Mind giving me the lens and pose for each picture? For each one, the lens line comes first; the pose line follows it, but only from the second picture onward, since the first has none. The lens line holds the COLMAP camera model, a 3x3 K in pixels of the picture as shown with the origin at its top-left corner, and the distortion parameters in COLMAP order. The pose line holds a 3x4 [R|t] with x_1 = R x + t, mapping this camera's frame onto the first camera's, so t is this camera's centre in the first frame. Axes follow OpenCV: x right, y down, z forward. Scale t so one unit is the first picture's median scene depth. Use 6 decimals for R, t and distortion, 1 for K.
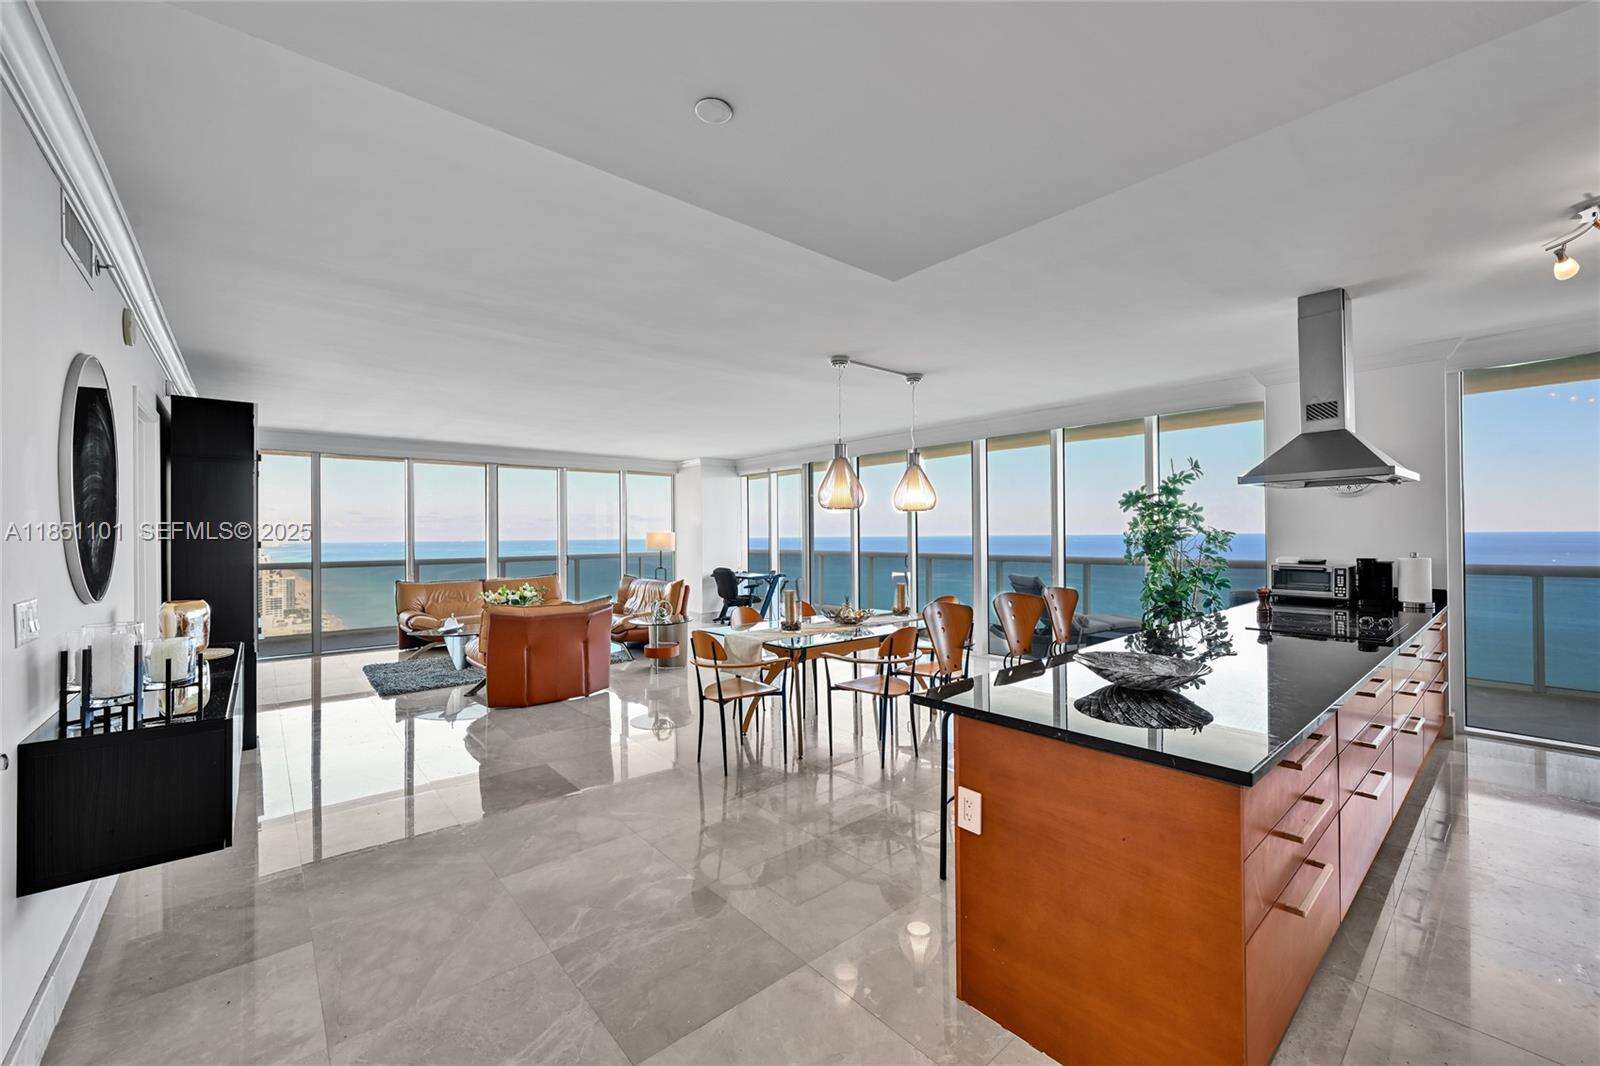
lens RADIAL K [[632.6, 0, 796.5], [0, 632.6, 531.5], [0, 0, 1]] dist [-0.001860, 0.000624]
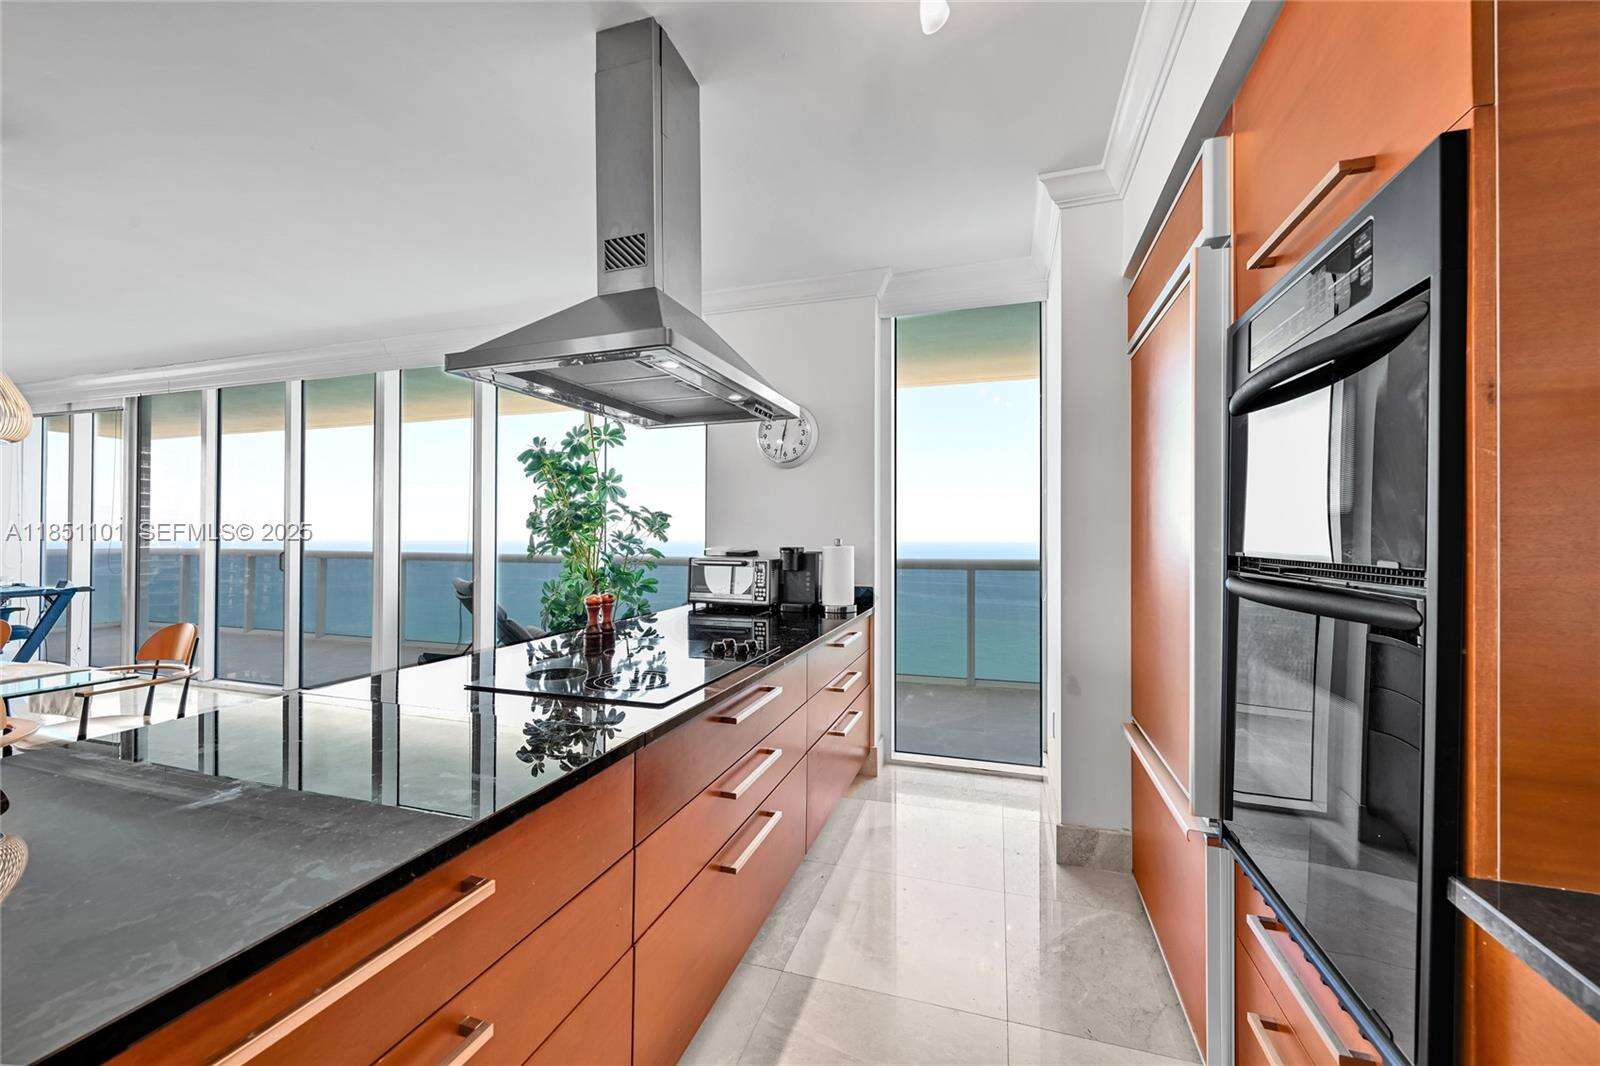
lens RADIAL K [[632.6, 0, 794.4], [0, 632.6, 533.3], [0, 0, 1]] dist [-0.001860, 0.000624]
pose [[0.853292, 0.017196, 0.521149, 0.437284], [-0.014716, 0.999852, -0.008897, 0.027335], [-0.521225, -0.000077, 0.853419, 0.310013]]
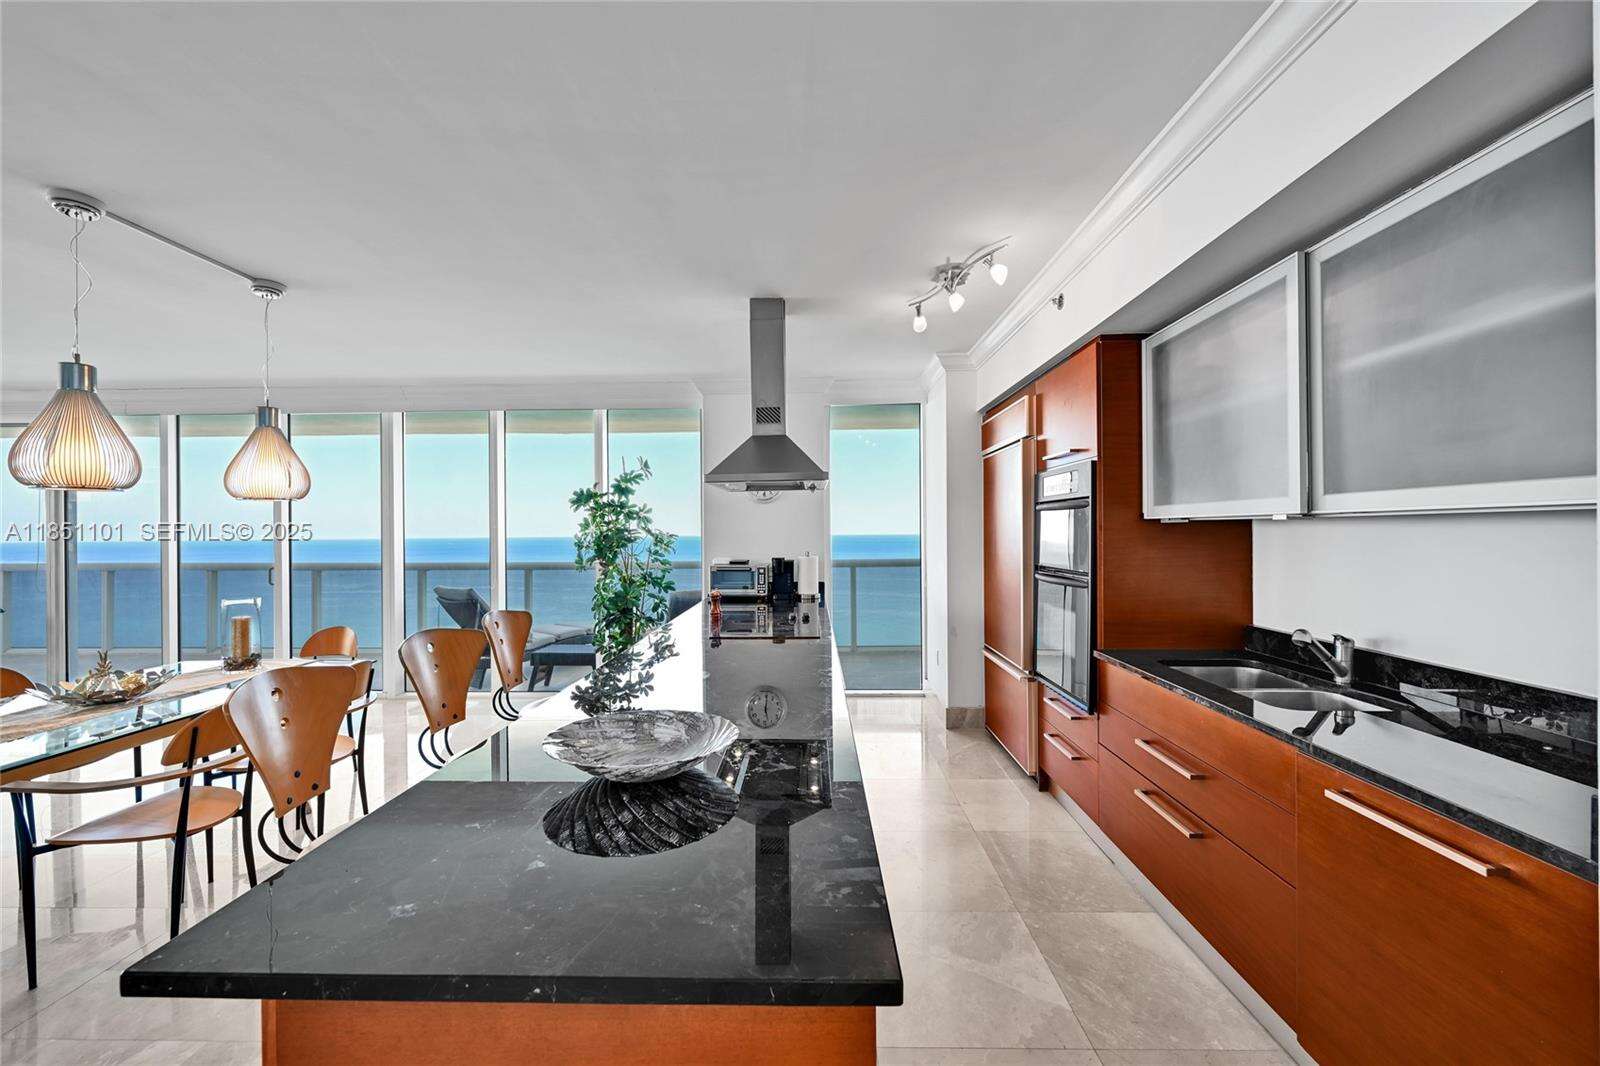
lens RADIAL K [[632.6, 0, 797.5], [0, 632.6, 532.2], [0, 0, 1]] dist [-0.001860, 0.000624]
pose [[0.665853, 0.004143, 0.746071, 0.066567], [-0.002246, 0.999991, -0.003547, 0.000438], [-0.746079, 0.000686, 0.665857, 0.184178]]
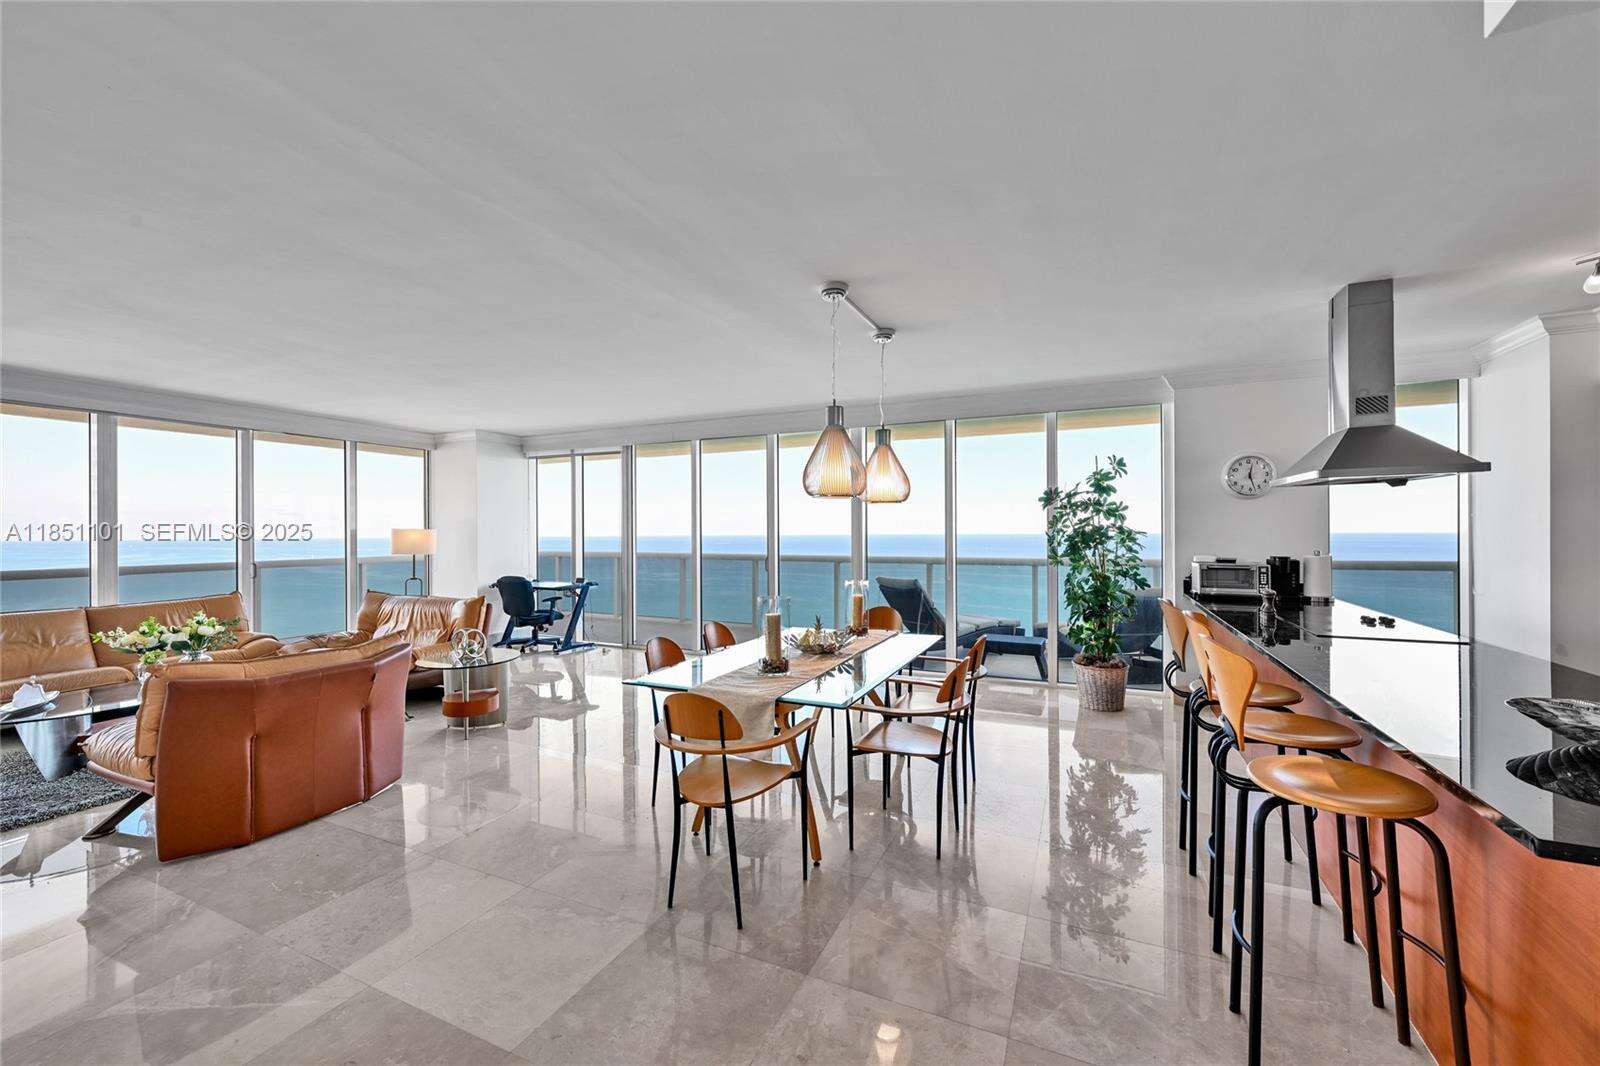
lens RADIAL K [[632.6, 0, 797.1], [0, 632.6, 534.1], [0, 0, 1]] dist [-0.001860, 0.000624]
pose [[0.908775, 0.003472, 0.417273, -0.231599], [-0.005555, 0.999977, 0.003777, 0.004051], [-0.417250, -0.005750, 0.908773, 0.314184]]
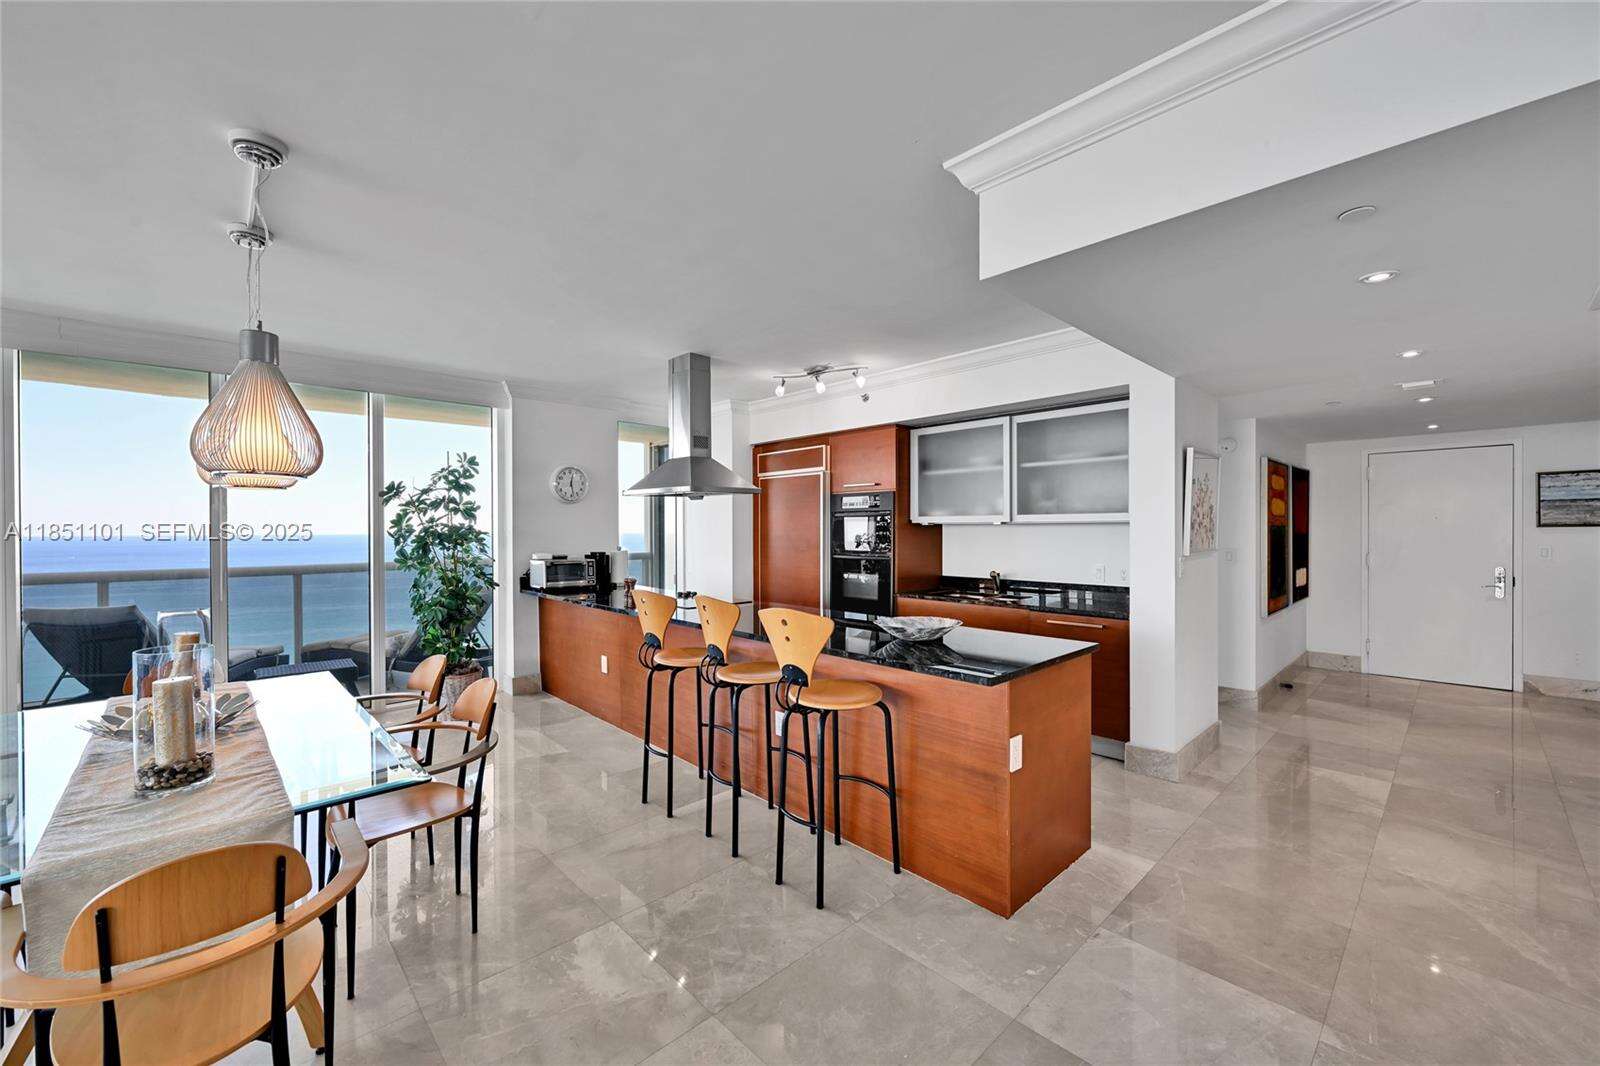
lens RADIAL K [[632.6, 0, 796.8], [0, 632.6, 533.5], [0, 0, 1]] dist [-0.001860, 0.000624]
pose [[-0.051659, 0.002806, 0.998661, -0.346834], [0.000433, 0.999996, -0.002787, 0.006439], [-0.998665, 0.000289, -0.051660, 0.553357]]
